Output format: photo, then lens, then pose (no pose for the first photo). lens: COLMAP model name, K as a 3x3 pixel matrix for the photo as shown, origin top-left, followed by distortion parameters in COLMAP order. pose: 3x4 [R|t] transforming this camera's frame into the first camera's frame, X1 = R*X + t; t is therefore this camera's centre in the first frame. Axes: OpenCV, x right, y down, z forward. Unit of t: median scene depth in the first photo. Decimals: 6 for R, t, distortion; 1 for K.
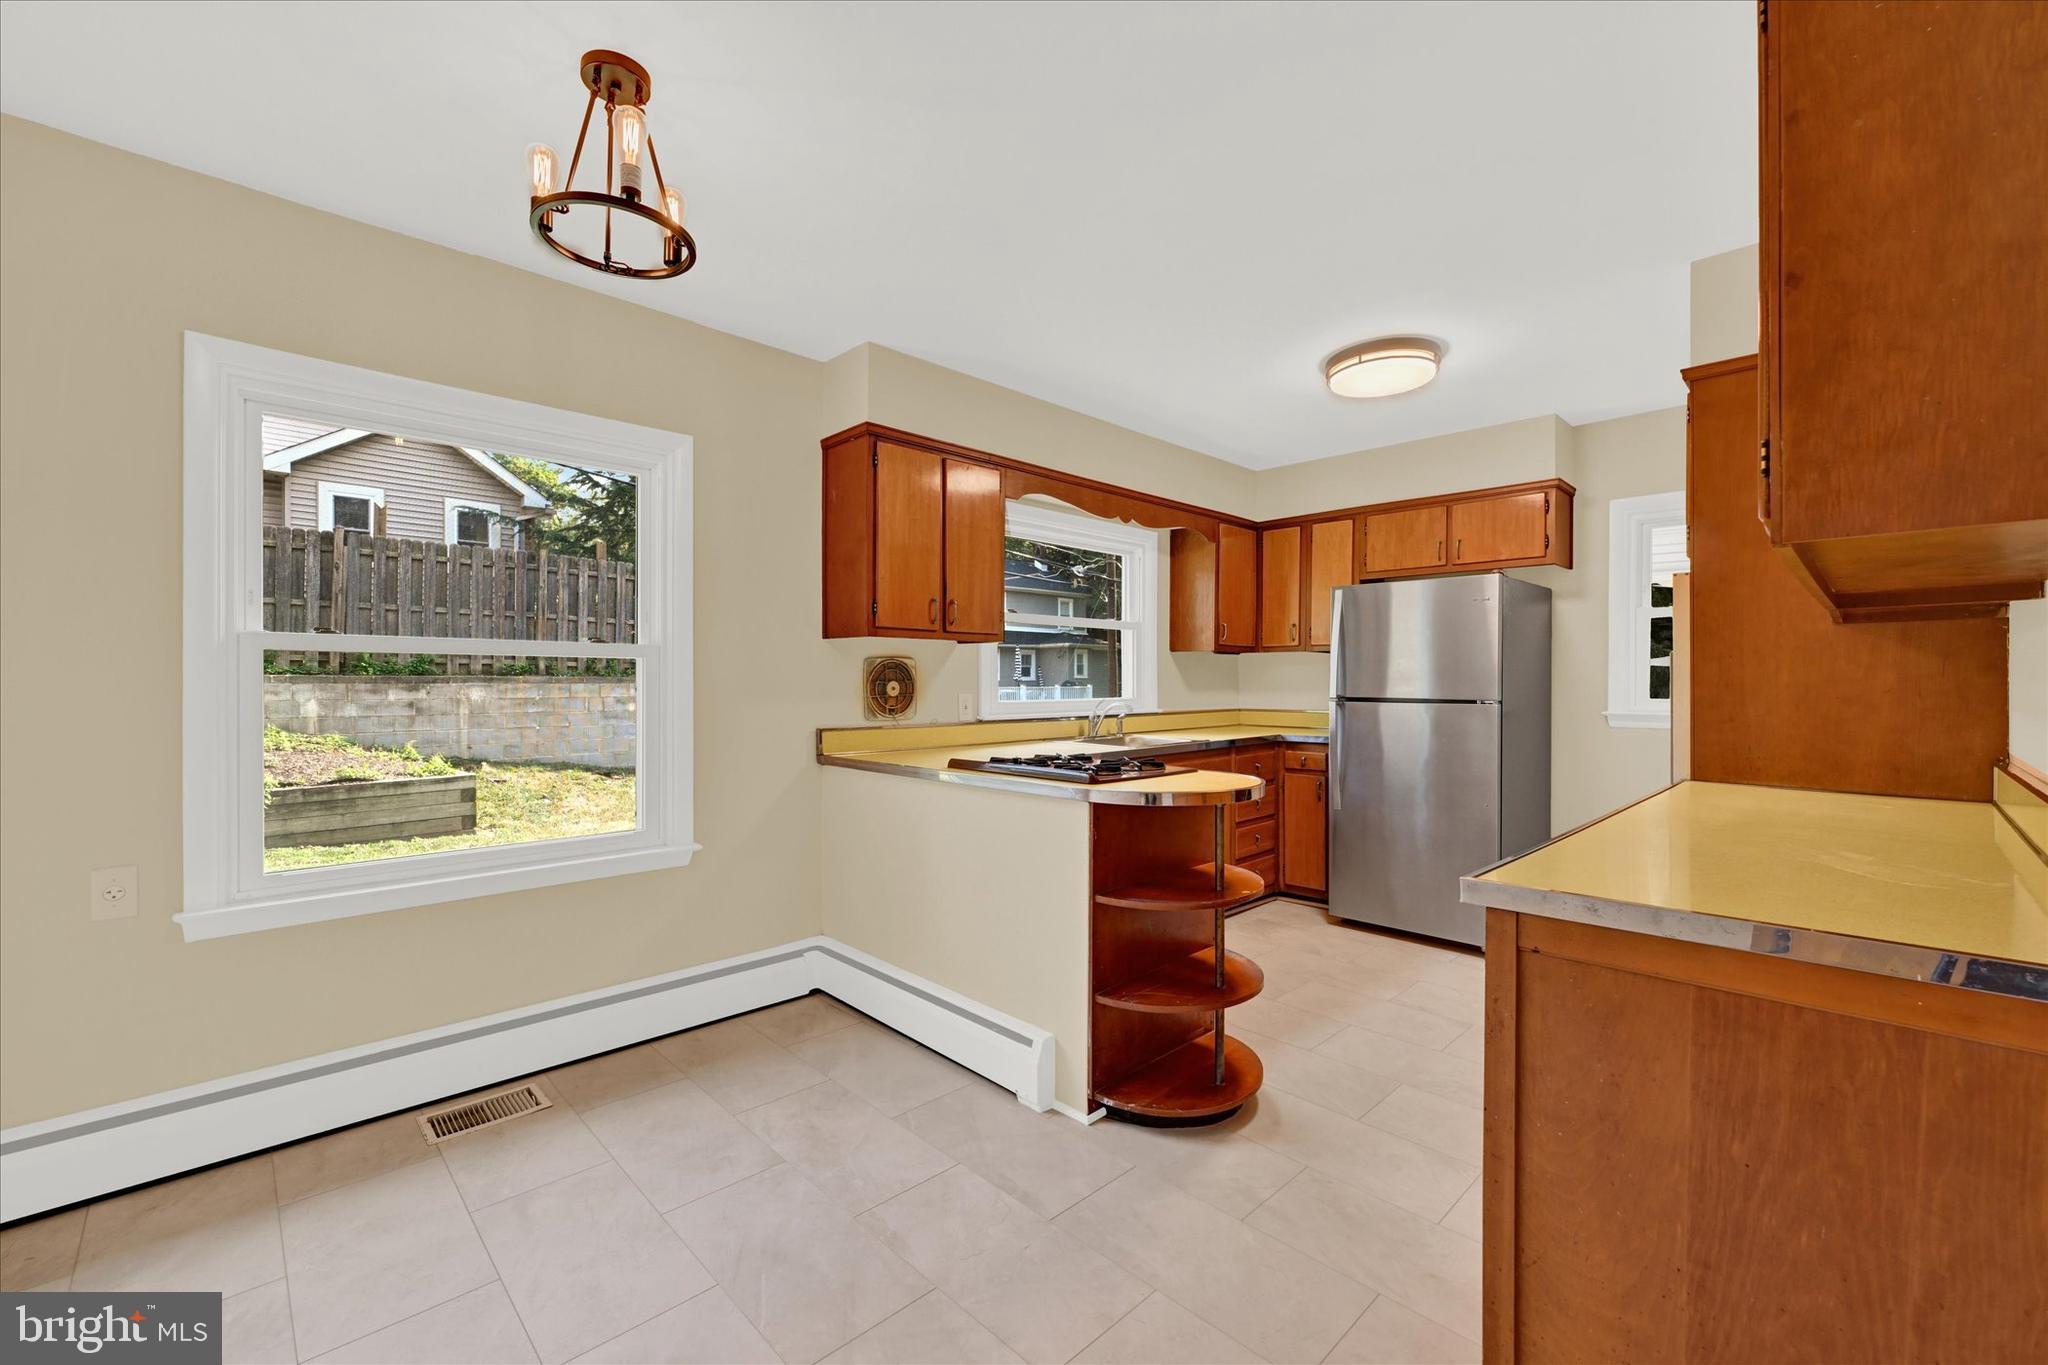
lens RADIAL K [[837.6, 0, 1020.7], [0, 837.6, 680.6], [0, 0, 1]] dist [0.002389, -0.000390]
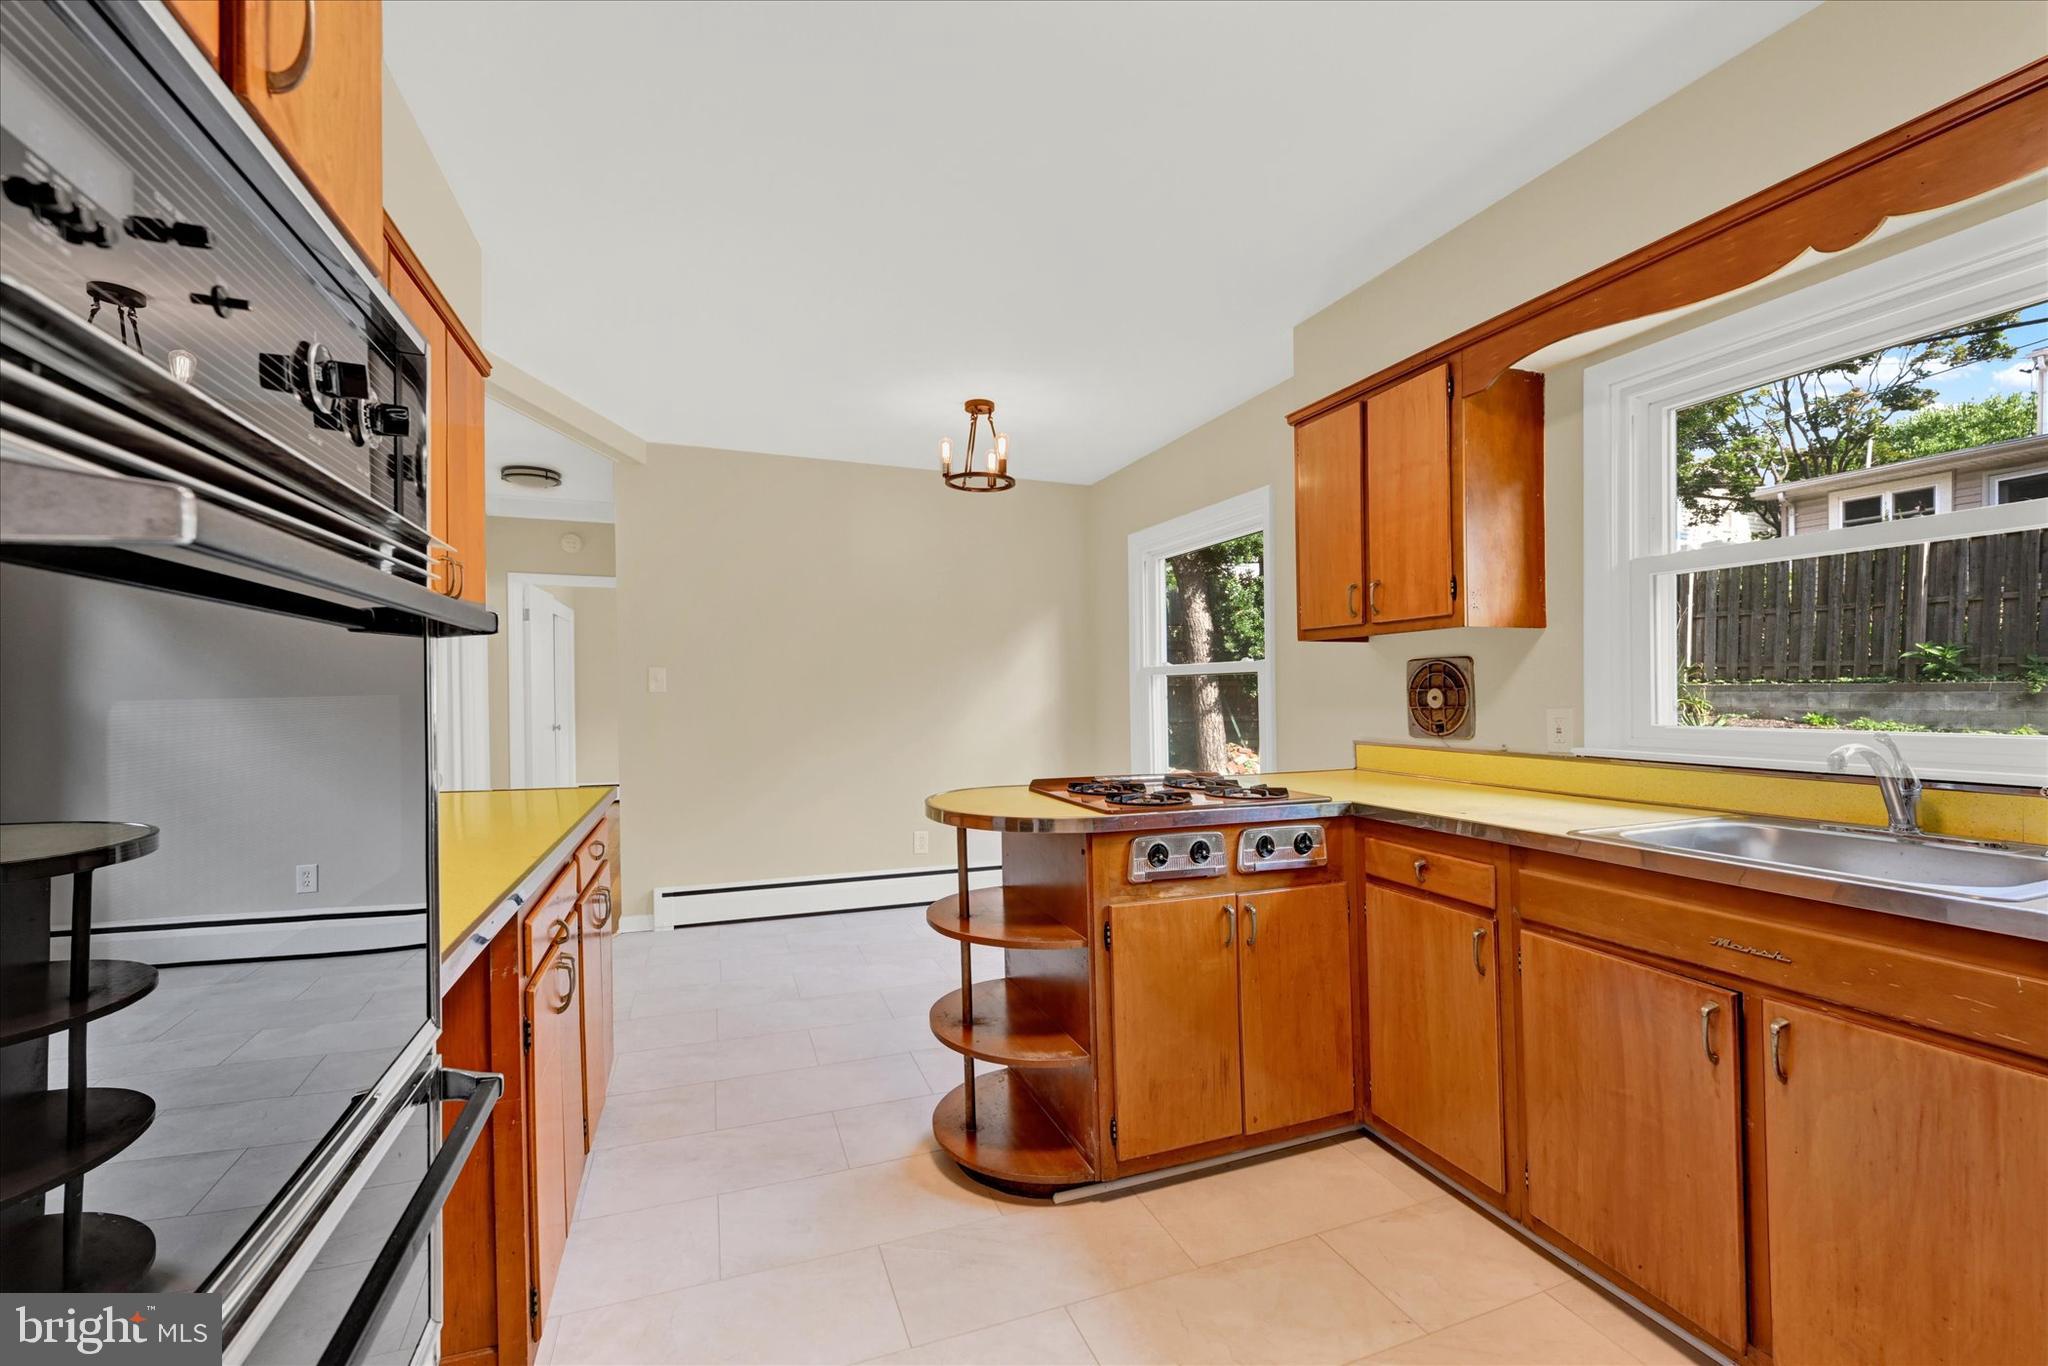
lens RADIAL K [[837.6, 0, 1020.7], [0, 837.6, 681.1], [0, 0, 1]] dist [0.002389, -0.000390]
pose [[-0.401798, -0.014964, -0.915606, 0.730917], [-0.000189, 0.999868, -0.016258, 0.006605], [0.915728, -0.006360, -0.401748, 0.981054]]
